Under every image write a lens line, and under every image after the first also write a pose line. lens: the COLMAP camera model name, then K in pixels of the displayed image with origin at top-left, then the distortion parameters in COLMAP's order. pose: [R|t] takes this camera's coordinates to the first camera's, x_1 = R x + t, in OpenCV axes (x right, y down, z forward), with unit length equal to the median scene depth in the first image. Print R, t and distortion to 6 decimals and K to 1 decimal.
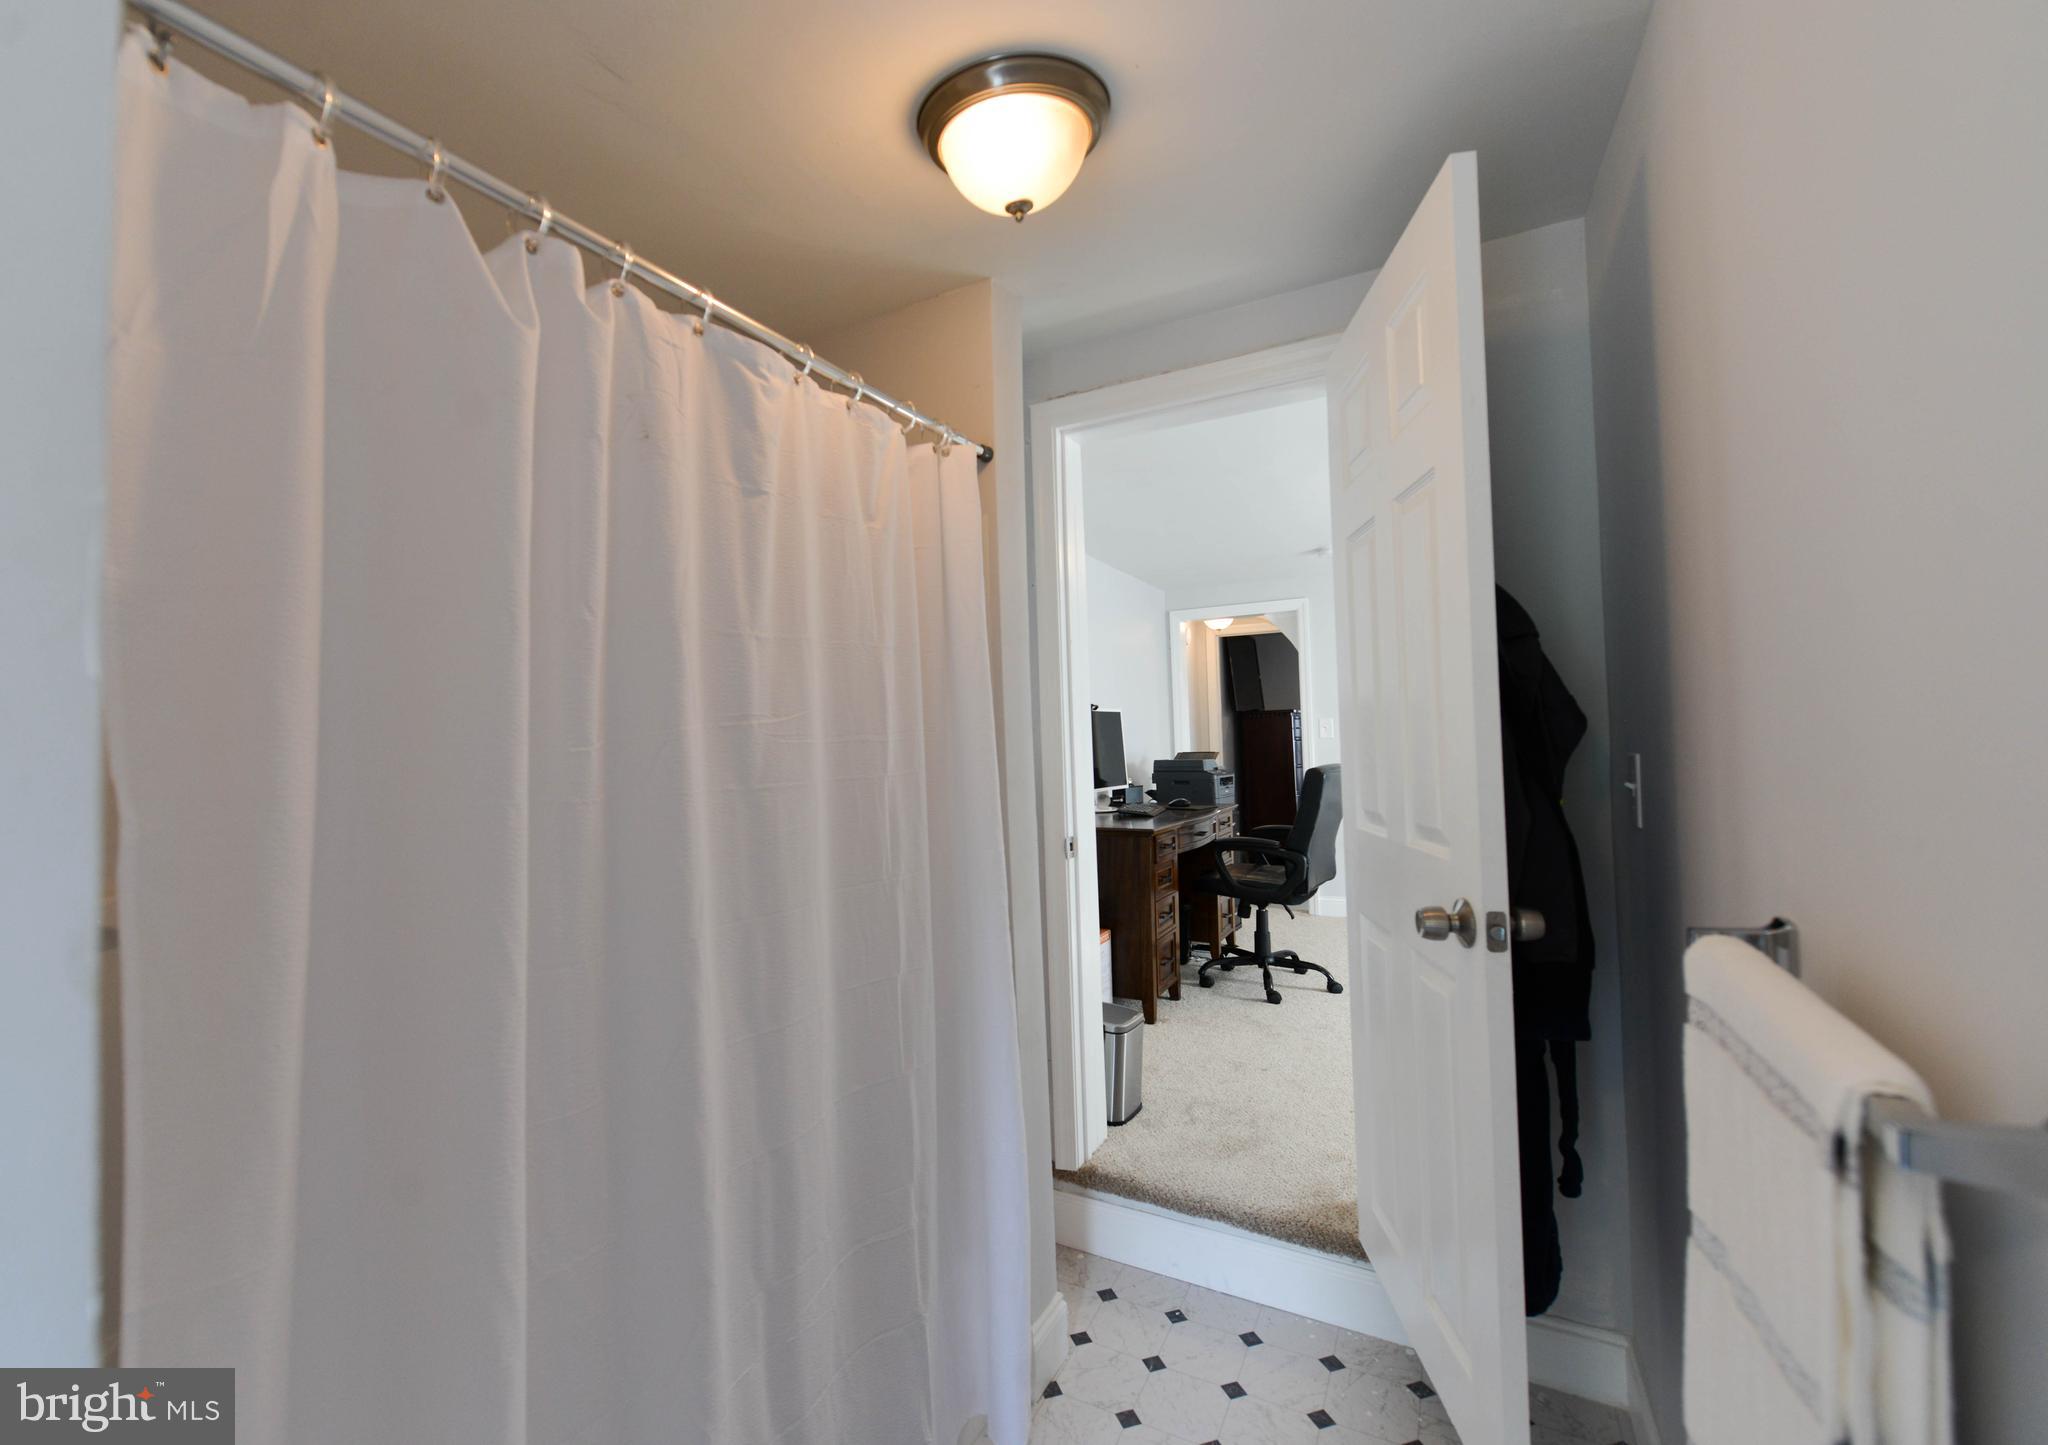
lens RADIAL K [[889.9, 0, 1021.8], [0, 889.9, 725.5], [0, 0, 1]] dist [-0.000080, -0.000010]
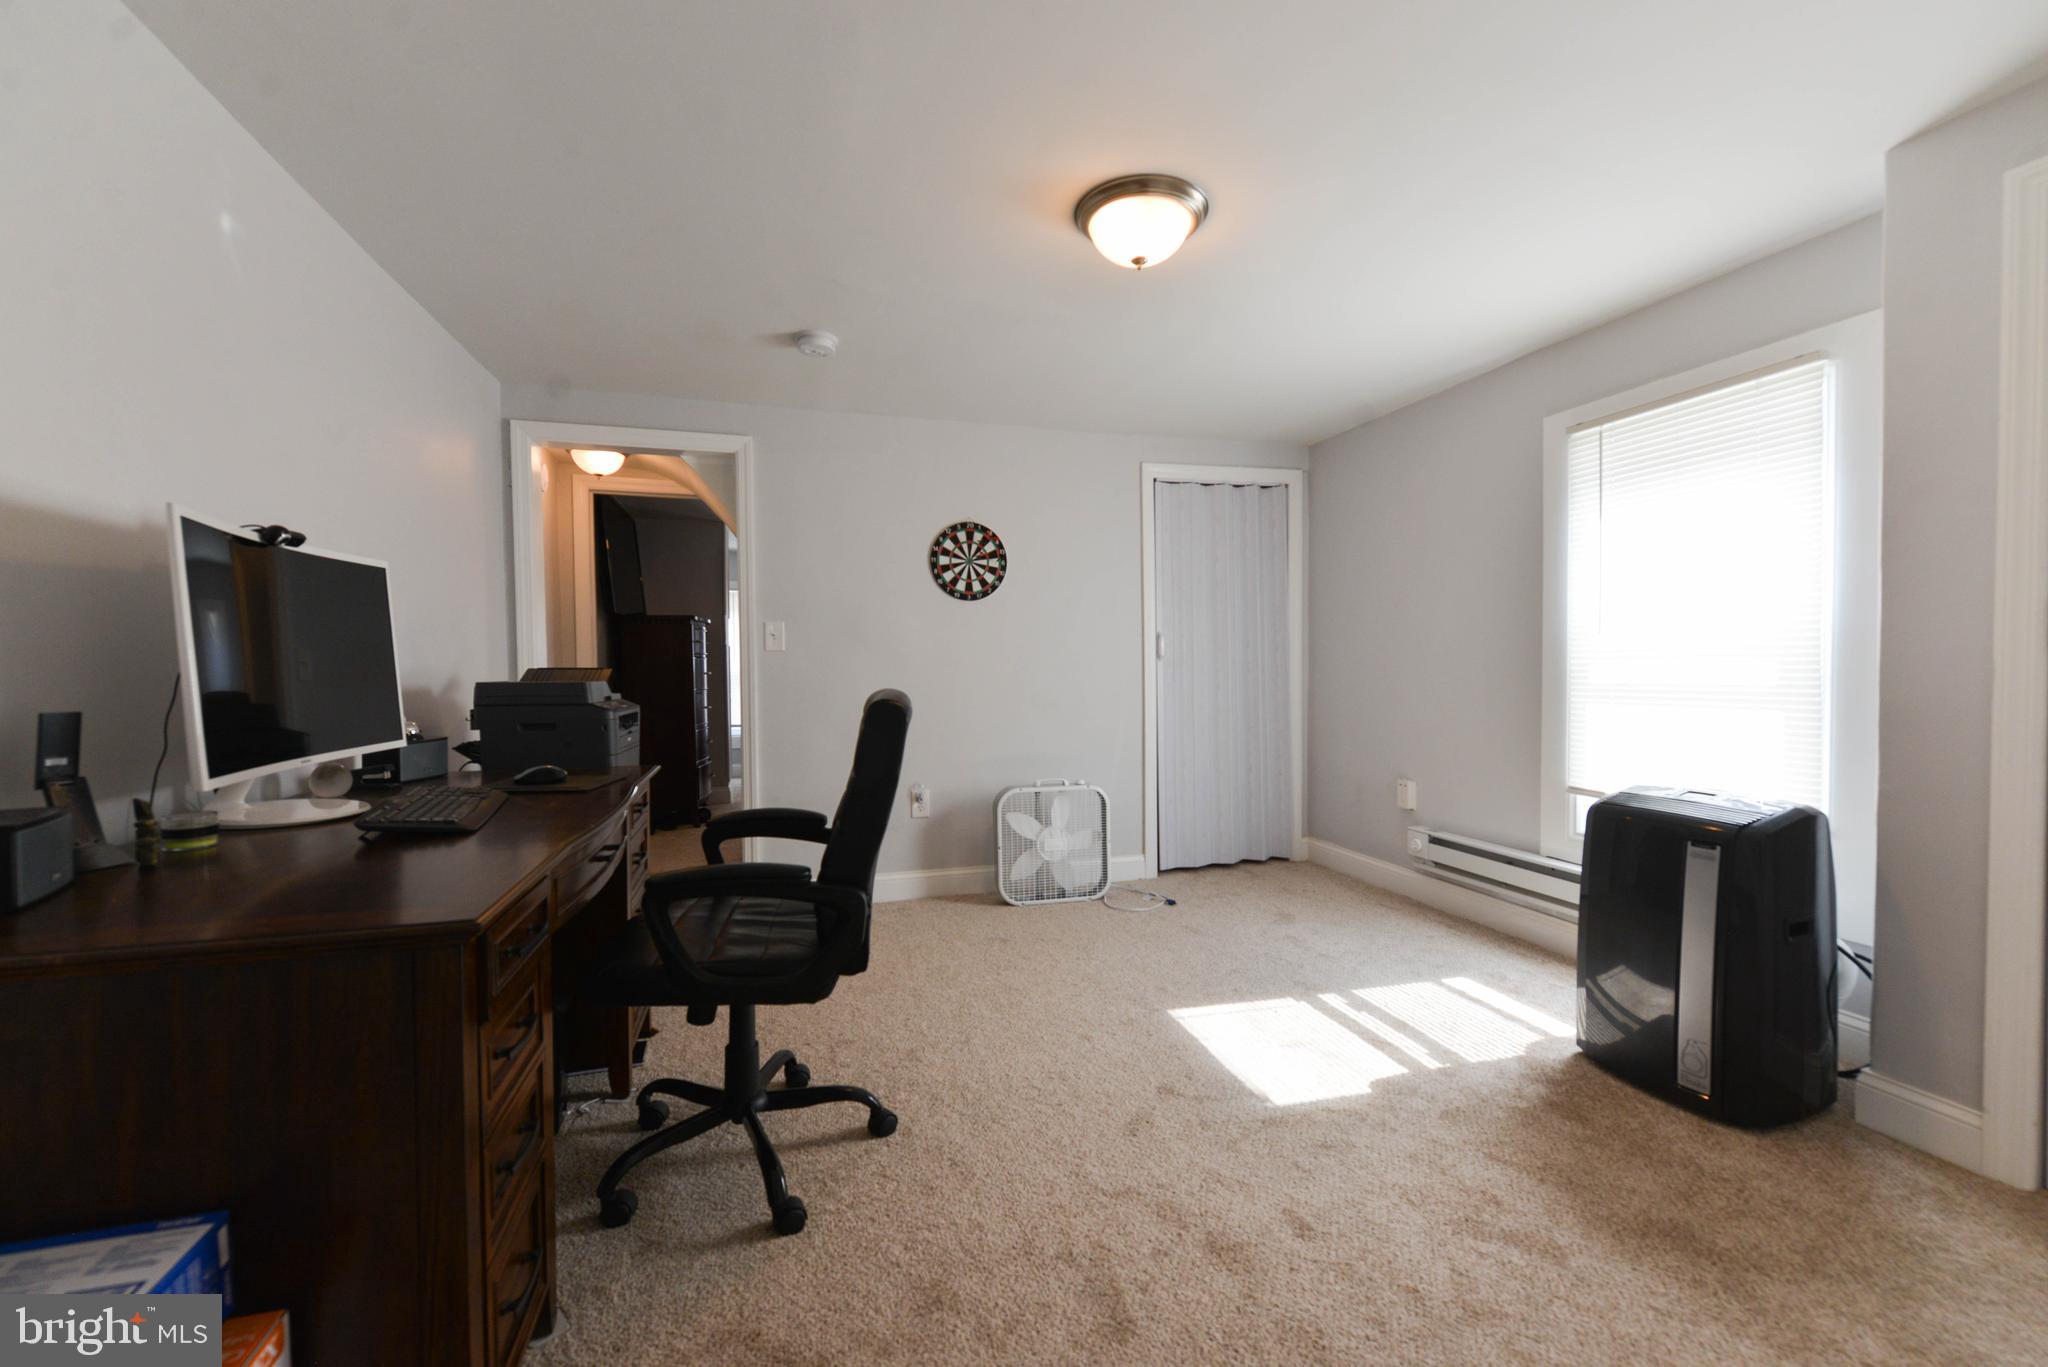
lens RADIAL K [[857.8, 0, 1024.1], [0, 857.8, 679.4], [0, 0, 1]] dist [-0.018862, -0.000015]
pose [[0.748157, 0.007355, 0.663481, 0.063849], [-0.031572, 0.999201, 0.024524, 0.016433], [-0.662770, -0.039295, 0.747791, 0.451832]]
